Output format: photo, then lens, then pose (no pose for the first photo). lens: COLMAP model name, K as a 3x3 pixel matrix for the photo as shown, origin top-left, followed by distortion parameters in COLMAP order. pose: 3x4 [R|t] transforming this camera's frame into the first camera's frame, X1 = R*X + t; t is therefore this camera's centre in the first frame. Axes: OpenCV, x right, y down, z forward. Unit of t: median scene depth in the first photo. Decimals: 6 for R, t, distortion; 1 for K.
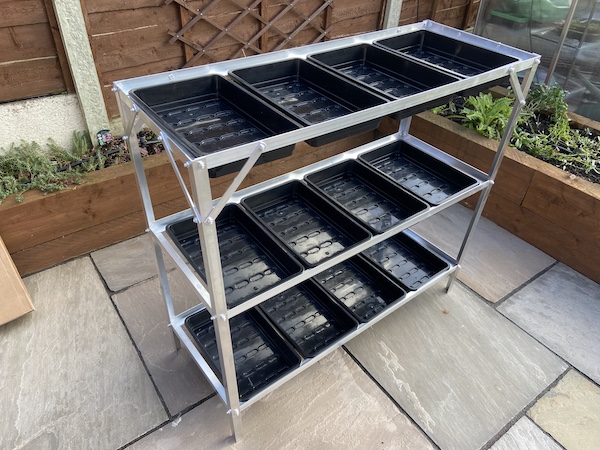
lens RADIAL K [[448.3, 0, 300.0], [0, 448.3, 225.0], [0, 0, 1]] dist [0.140574, -0.157708]
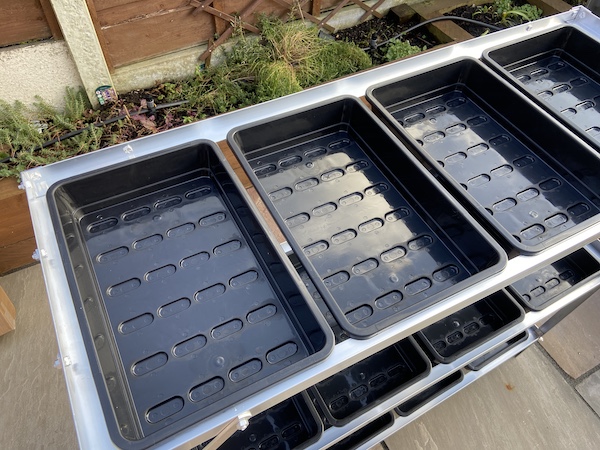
lens RADIAL K [[448.3, 0, 300.0], [0, 448.3, 225.0], [0, 0, 1]] dist [0.140574, -0.157708]
pose [[0.990363, 0.111831, -0.081703, -0.003679], [-0.088302, 0.964325, 0.249559, -0.215600], [0.106696, -0.239940, 0.964907, 0.231039]]
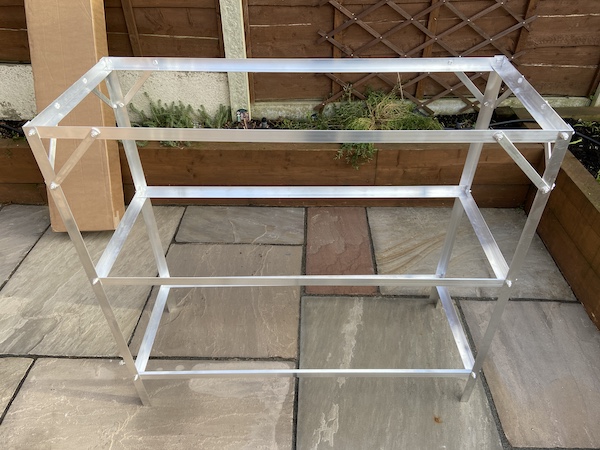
lens RADIAL K [[448.3, 0, 300.0], [0, 448.3, 225.0], [0, 0, 1]] dist [0.140574, -0.157708]
pose [[0.792765, 0.348138, -0.500324, 0.362988], [-0.352363, 0.931539, 0.089867, -0.096701], [0.497357, 0.105052, 0.861162, 0.144808]]
